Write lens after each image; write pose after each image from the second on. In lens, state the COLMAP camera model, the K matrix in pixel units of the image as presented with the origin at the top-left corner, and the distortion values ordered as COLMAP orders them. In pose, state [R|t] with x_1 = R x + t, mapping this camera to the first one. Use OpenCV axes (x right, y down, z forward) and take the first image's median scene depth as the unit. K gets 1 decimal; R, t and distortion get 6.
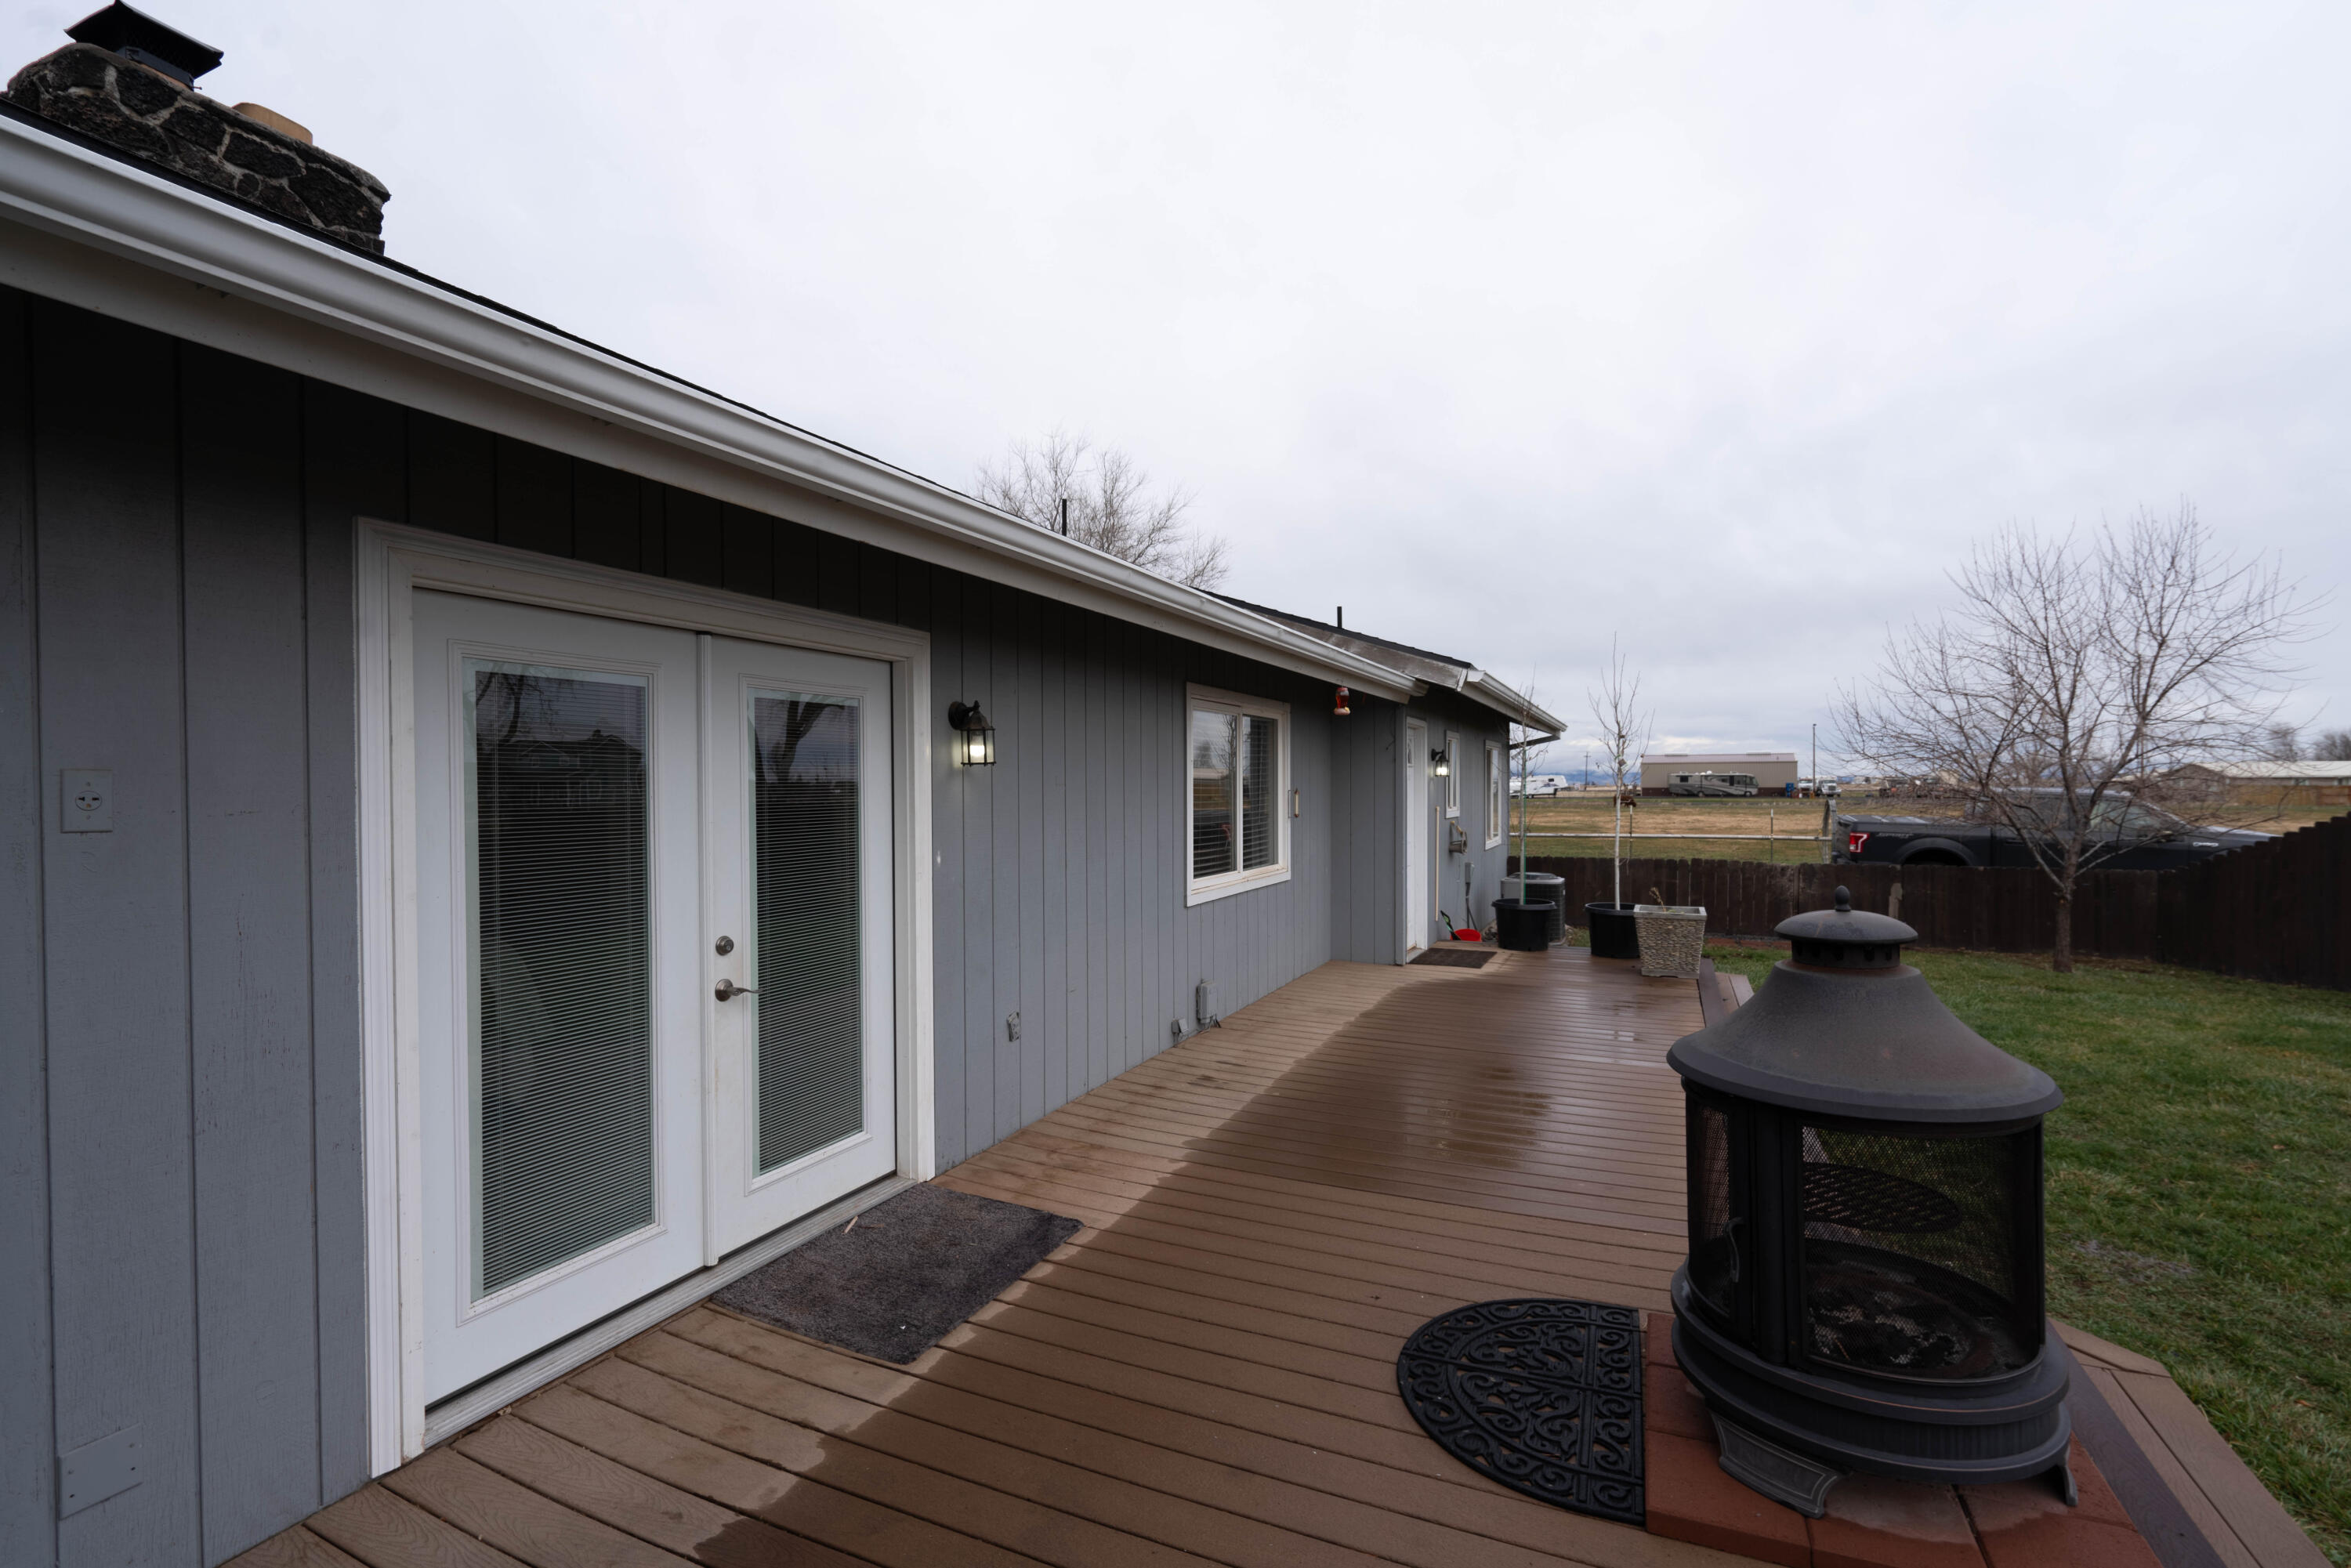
lens RADIAL K [[1064.9, 0, 1172.9], [0, 1064.9, 792.9], [0, 0, 1]] dist [-0.005883, -0.000110]
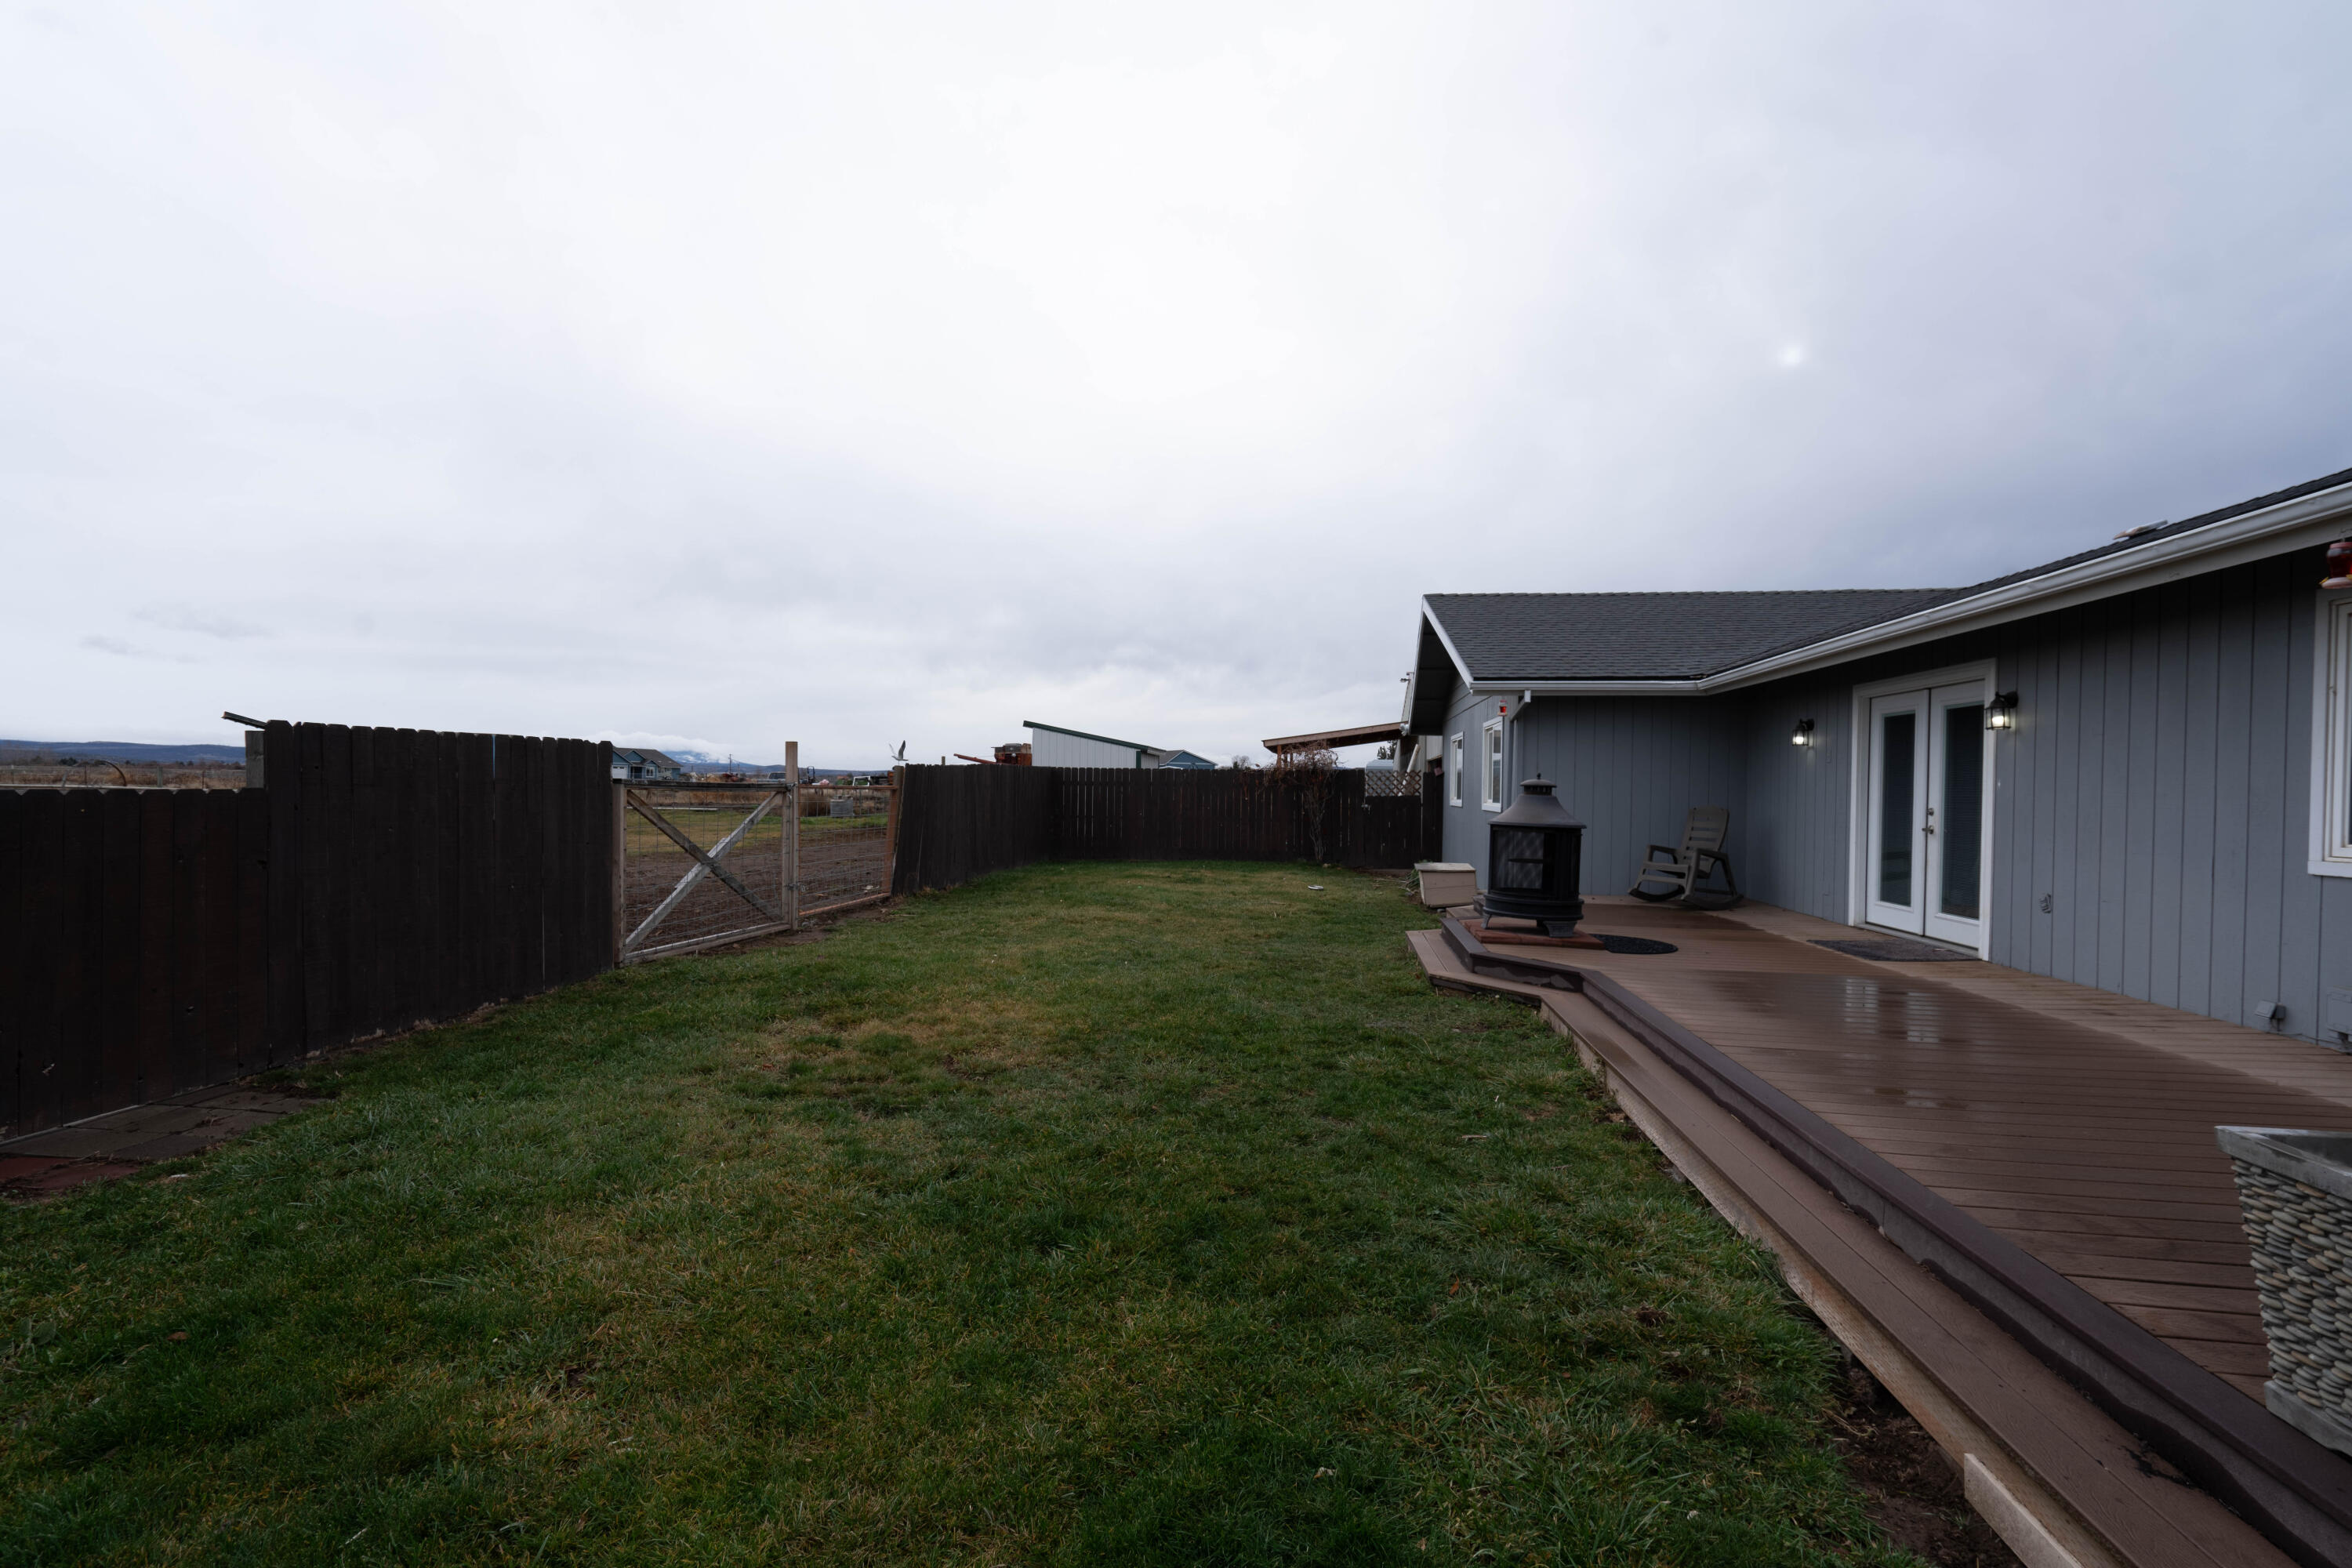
lens RADIAL K [[1065.4, 0, 1173.4], [0, 1065.4, 792.9], [0, 0, 1]] dist [-0.005883, -0.000110]
pose [[-0.956920, -0.001845, -0.290345, 1.531602], [-0.005038, 0.999935, 0.010251, 0.063997], [0.290308, 0.011272, -0.956867, 2.203694]]
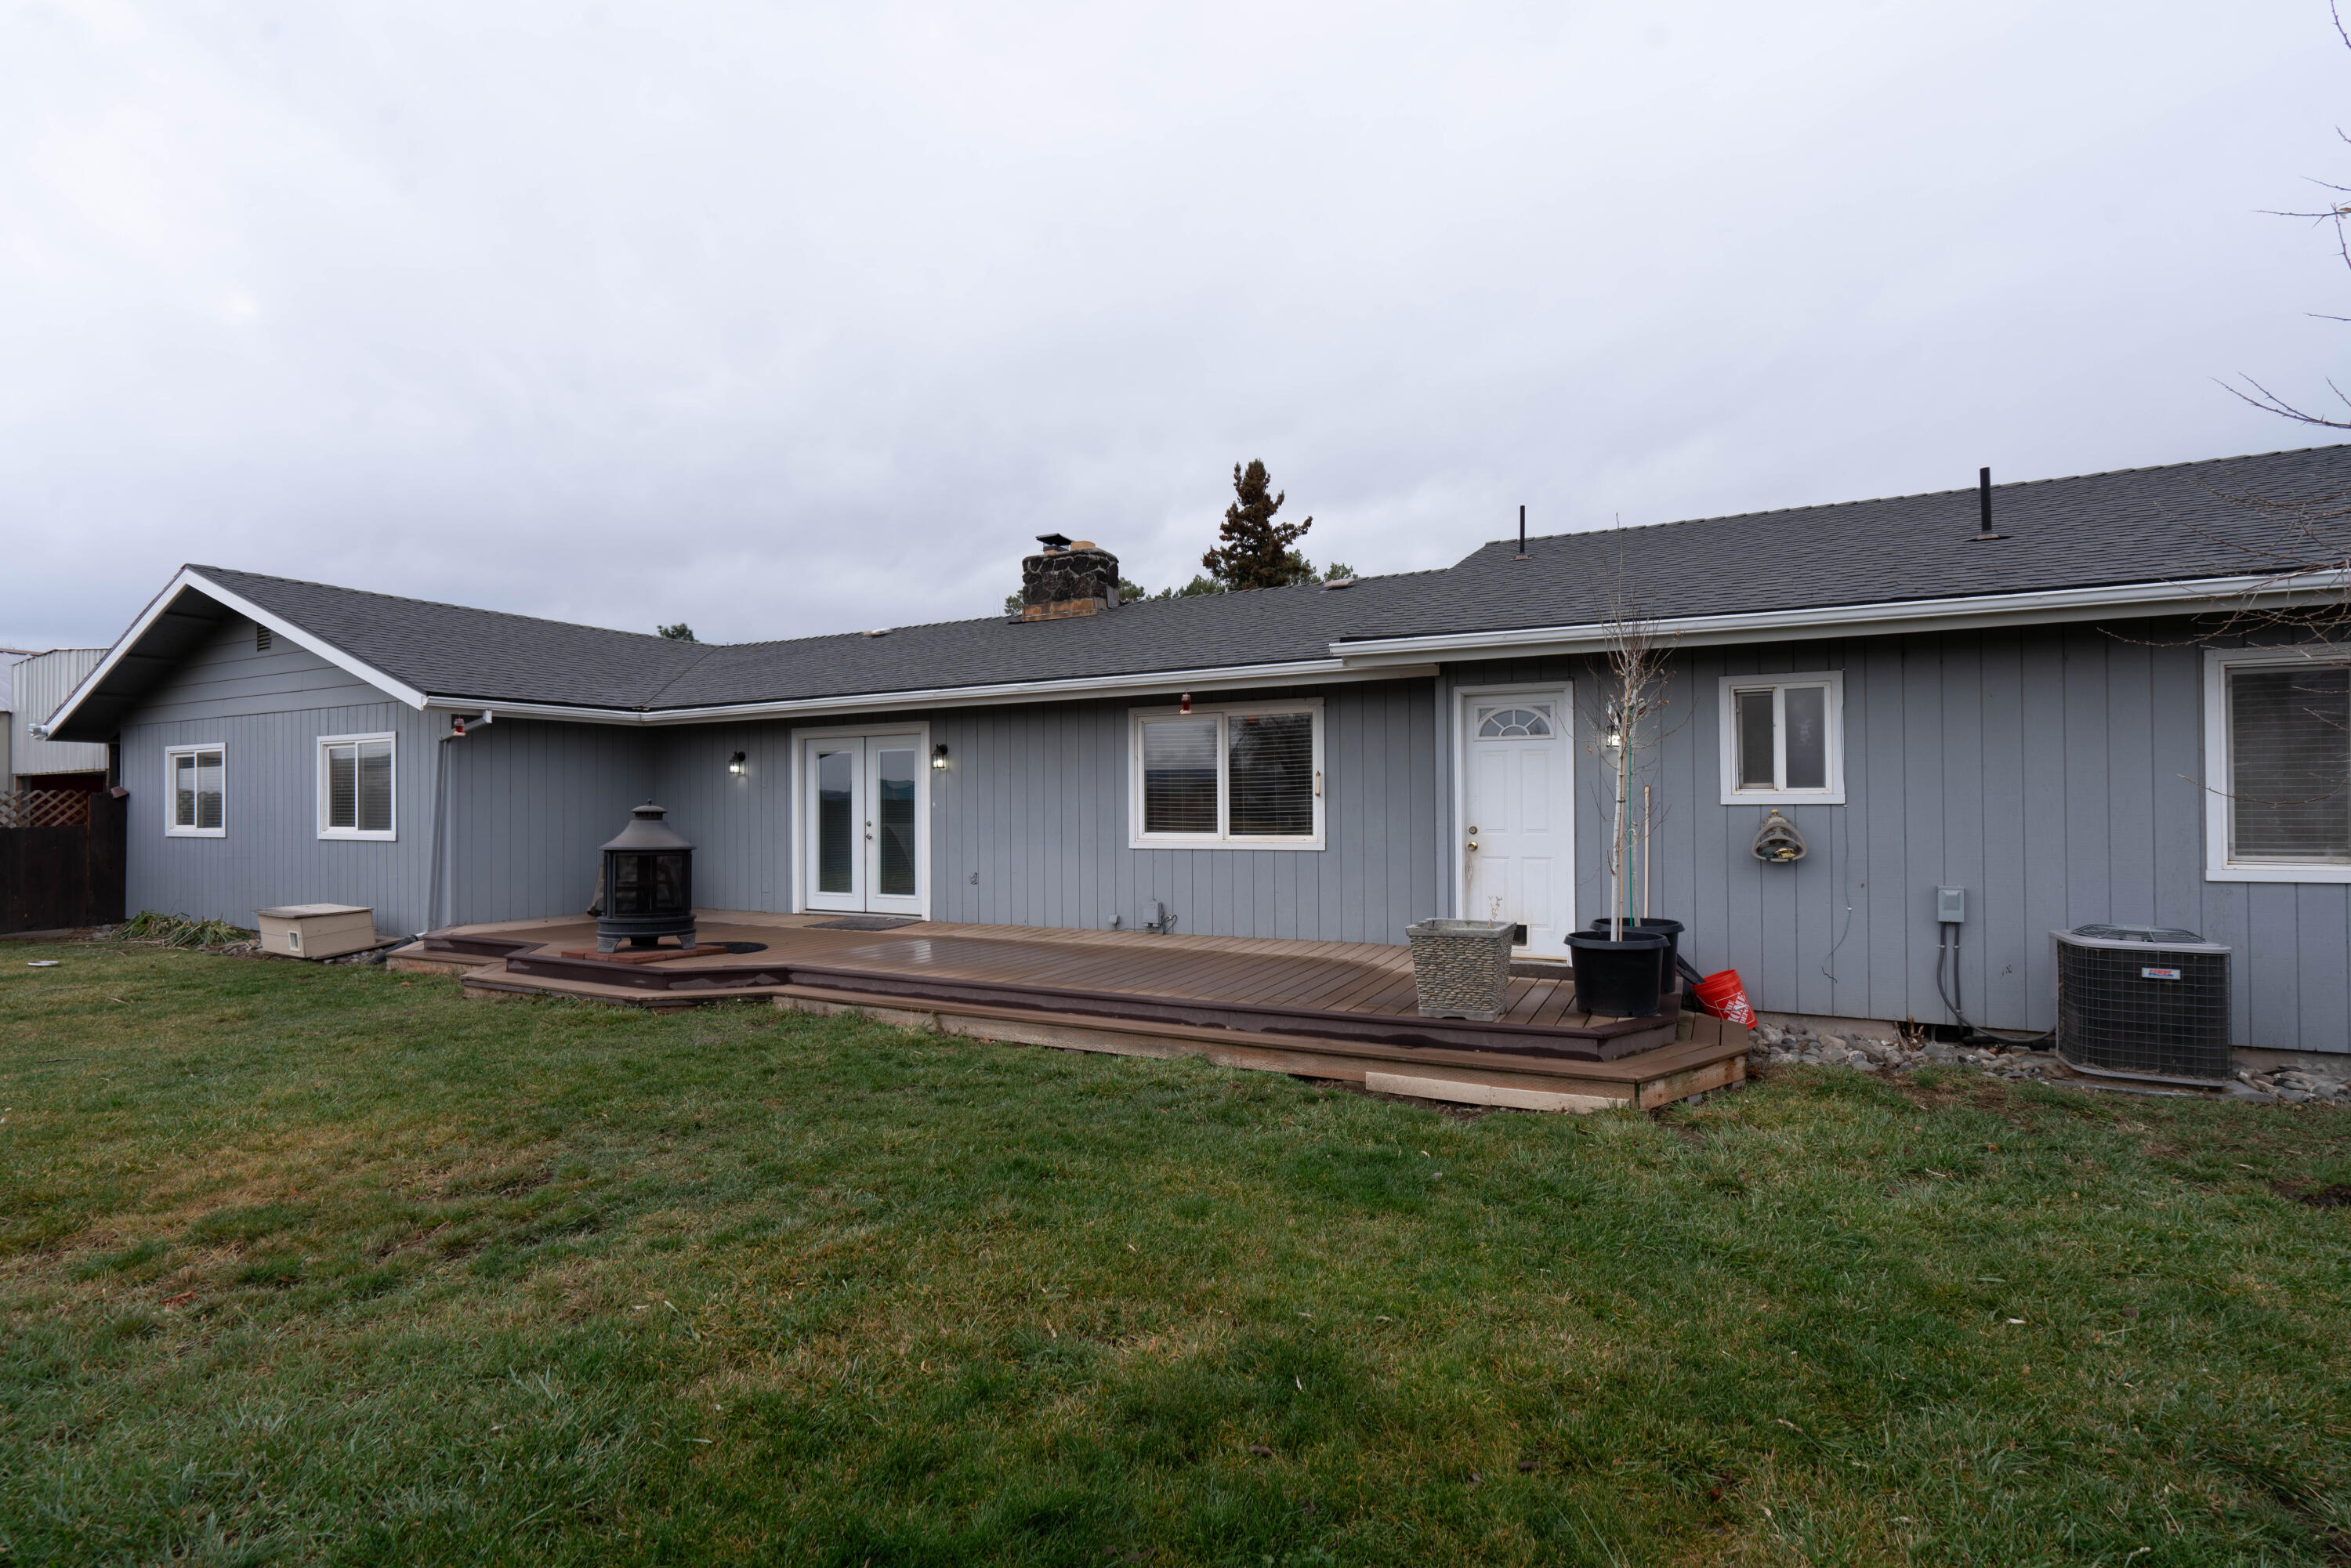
lens RADIAL K [[1064.9, 0, 1172.9], [0, 1064.9, 792.9], [0, 0, 1]] dist [-0.005883, -0.000110]
pose [[-0.036315, 0.000404, -0.999340, 2.346325], [0.006768, 0.999977, 0.000159, 0.037043], [0.999317, -0.006758, -0.036317, 1.641493]]
